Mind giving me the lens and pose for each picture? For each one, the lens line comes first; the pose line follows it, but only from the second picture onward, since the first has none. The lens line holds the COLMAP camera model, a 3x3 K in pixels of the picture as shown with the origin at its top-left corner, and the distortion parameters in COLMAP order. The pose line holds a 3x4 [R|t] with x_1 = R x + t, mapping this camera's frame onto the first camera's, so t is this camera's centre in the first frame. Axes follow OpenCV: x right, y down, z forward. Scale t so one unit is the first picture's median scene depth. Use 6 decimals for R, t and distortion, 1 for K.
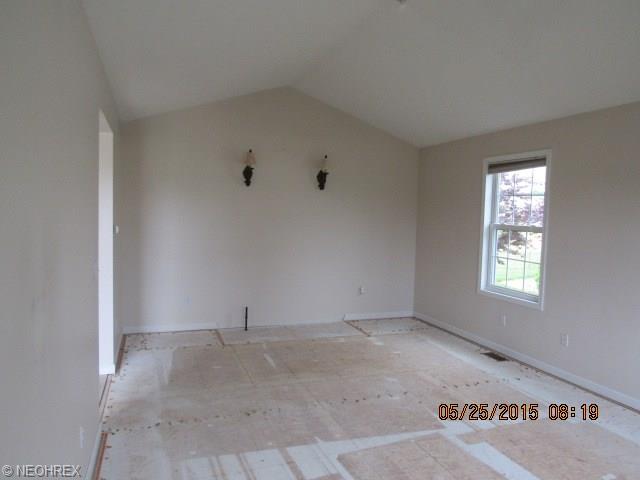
lens RADIAL K [[462.1, 0, 318.2], [0, 462.1, 241.0], [0, 0, 1]] dist [-0.007036, 0.000162]
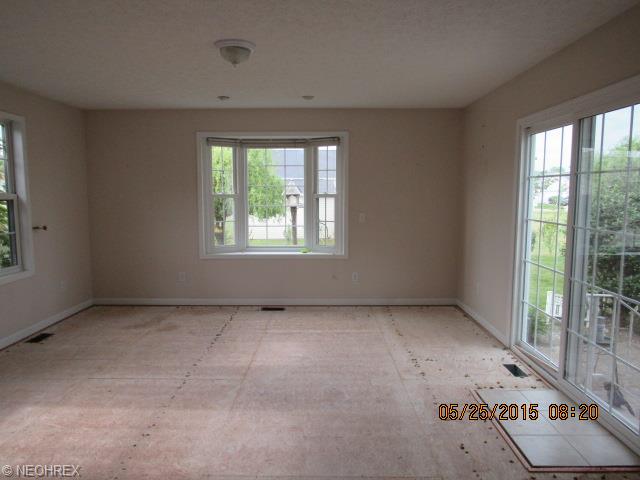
lens RADIAL K [[462.1, 0, 318.2], [0, 462.1, 241.0], [0, 0, 1]] dist [-0.007036, 0.000162]
pose [[0.349503, -0.154767, 0.924064, -0.662630], [0.091370, 0.987192, 0.130782, -0.060992], [-0.932470, 0.038723, 0.359167, 0.507204]]
